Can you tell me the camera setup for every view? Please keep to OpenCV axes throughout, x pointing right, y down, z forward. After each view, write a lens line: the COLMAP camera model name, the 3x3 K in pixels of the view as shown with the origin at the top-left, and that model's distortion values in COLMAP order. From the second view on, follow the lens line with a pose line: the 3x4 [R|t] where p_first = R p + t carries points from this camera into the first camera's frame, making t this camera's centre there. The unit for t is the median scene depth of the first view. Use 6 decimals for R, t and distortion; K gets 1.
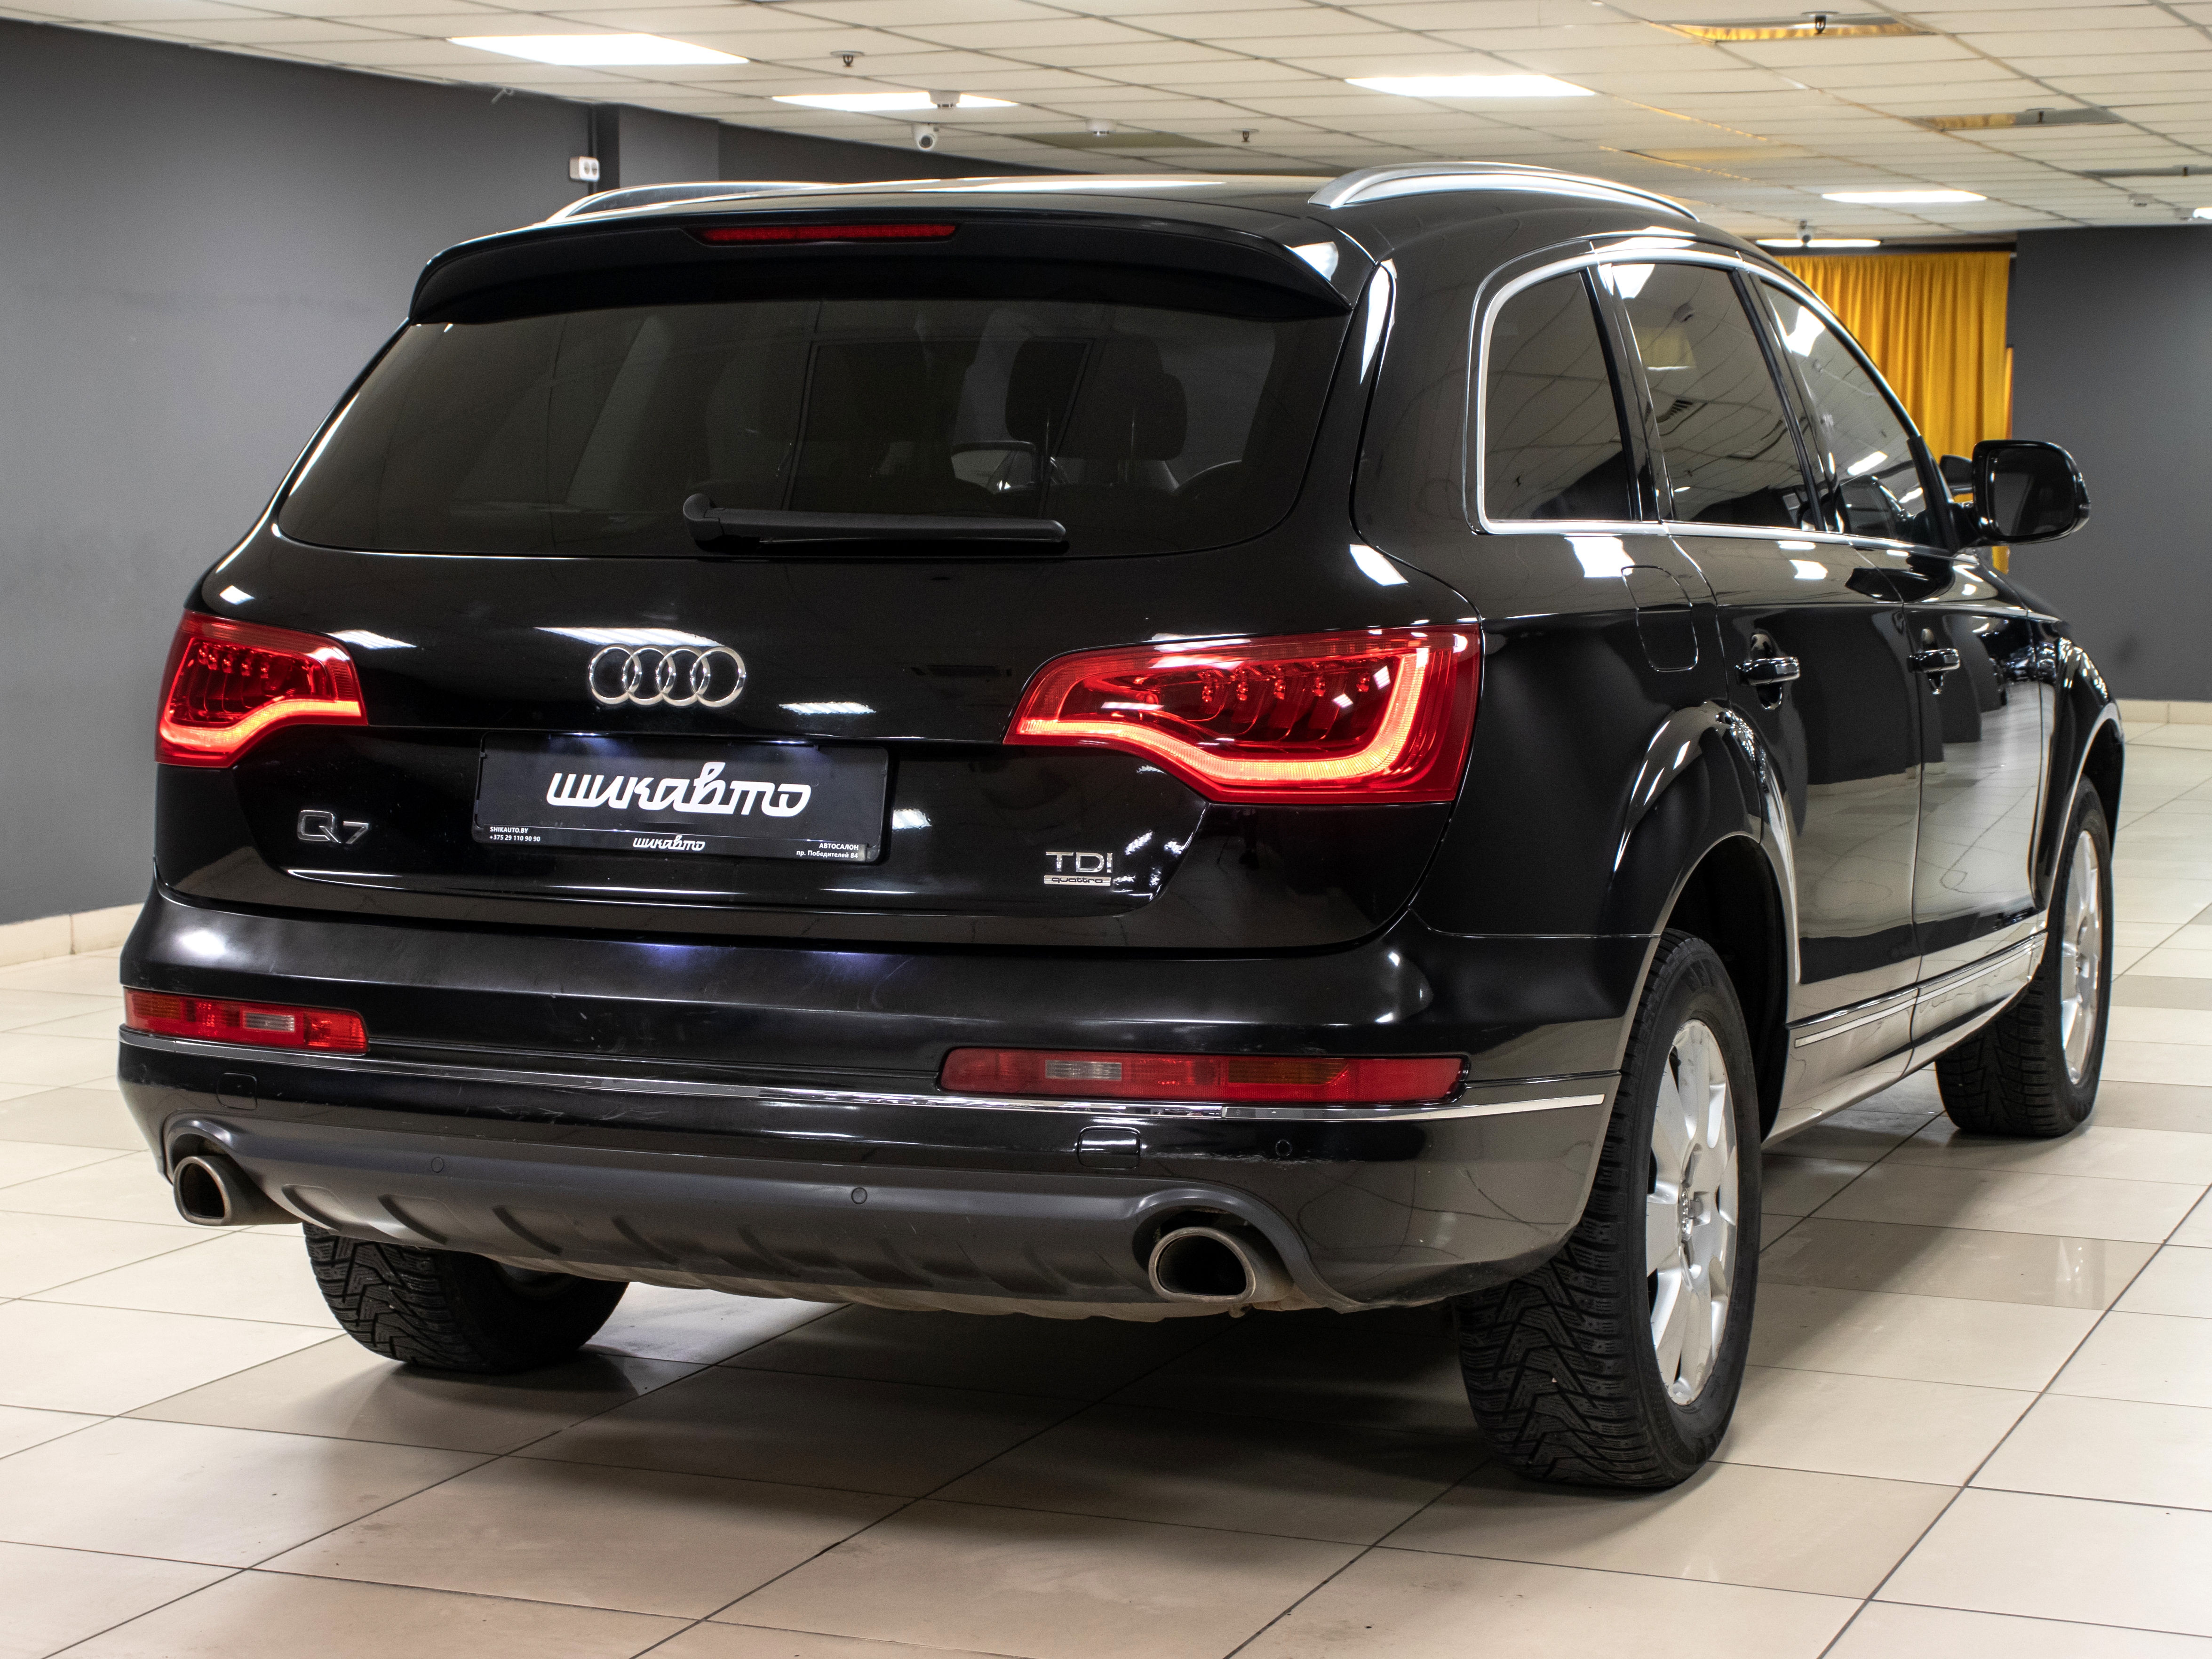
lens RADIAL K [[4906.0, 0, 1101.2], [0, 4906.0, 839.2], [0, 0, 1]] dist [-0.632590, 0.000000]
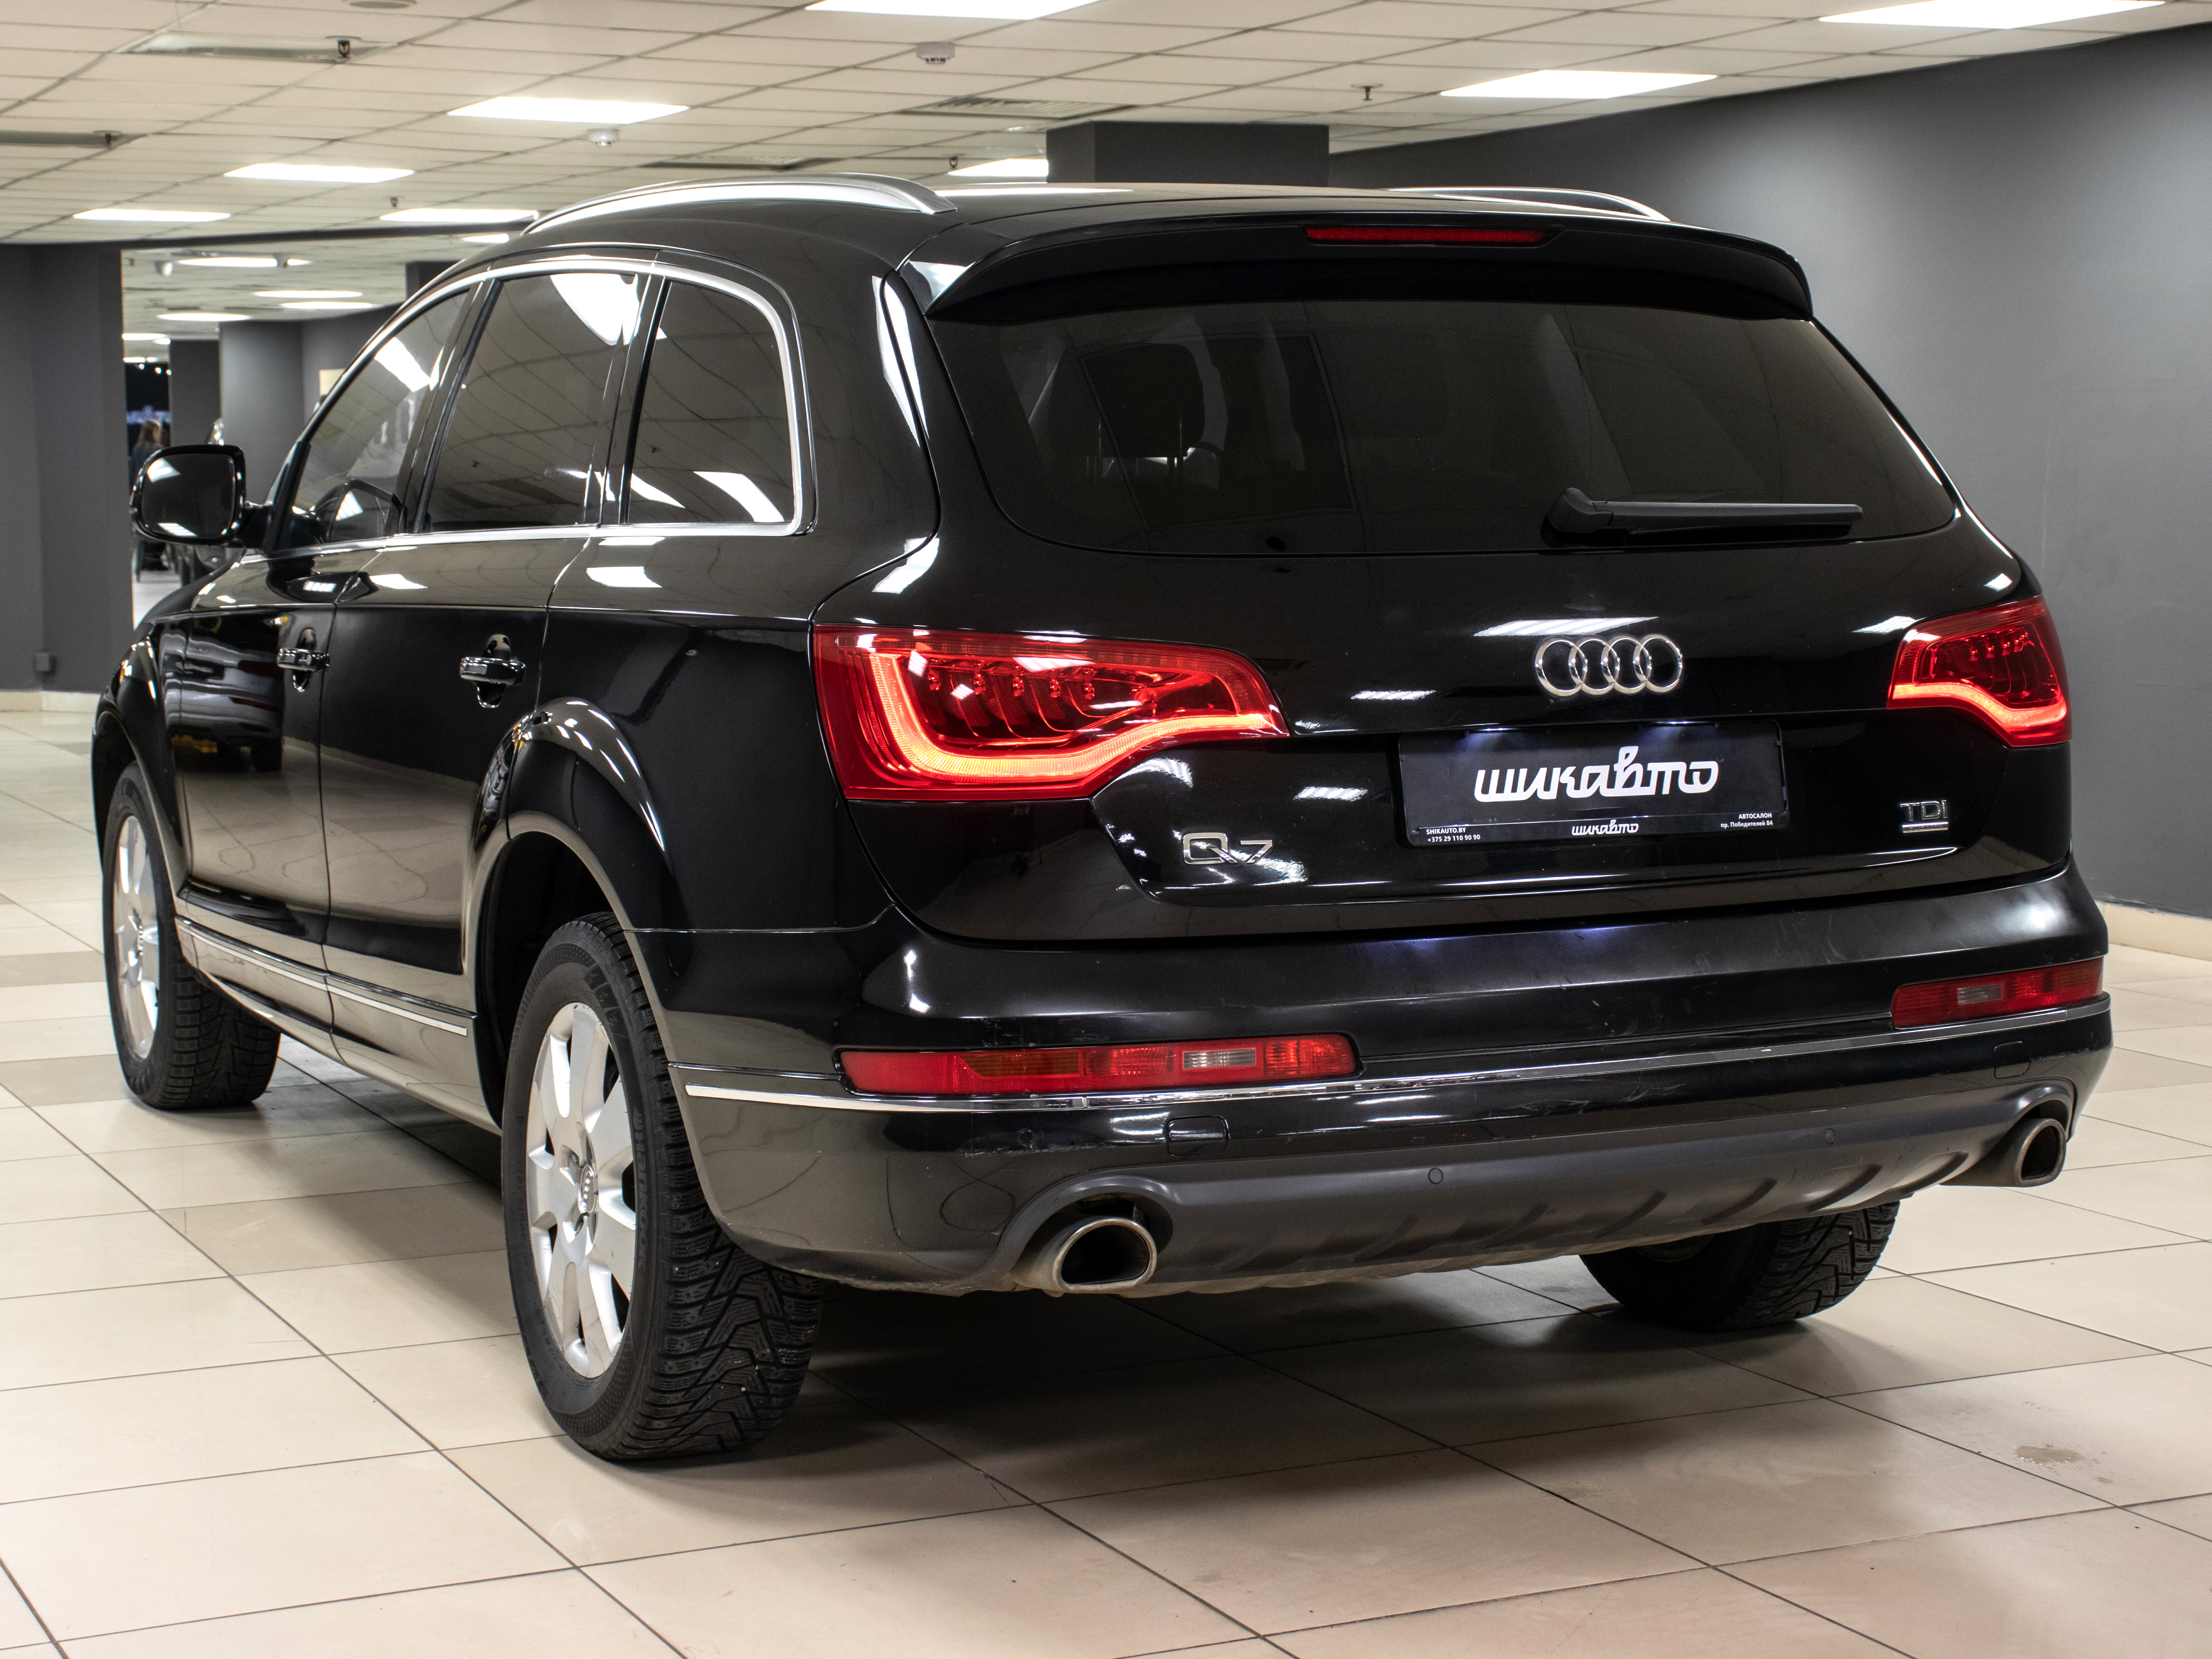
lens RADIAL K [[4905.5, 0, 1110.7], [0, 4905.5, 834.2], [0, 0, 1]] dist [-0.632590, 0.000000]
pose [[0.711821, -0.079908, 0.697801, -0.875994], [0.085898, 0.995953, 0.026426, -0.033871], [-0.697089, 0.041129, 0.715804, 0.339525]]
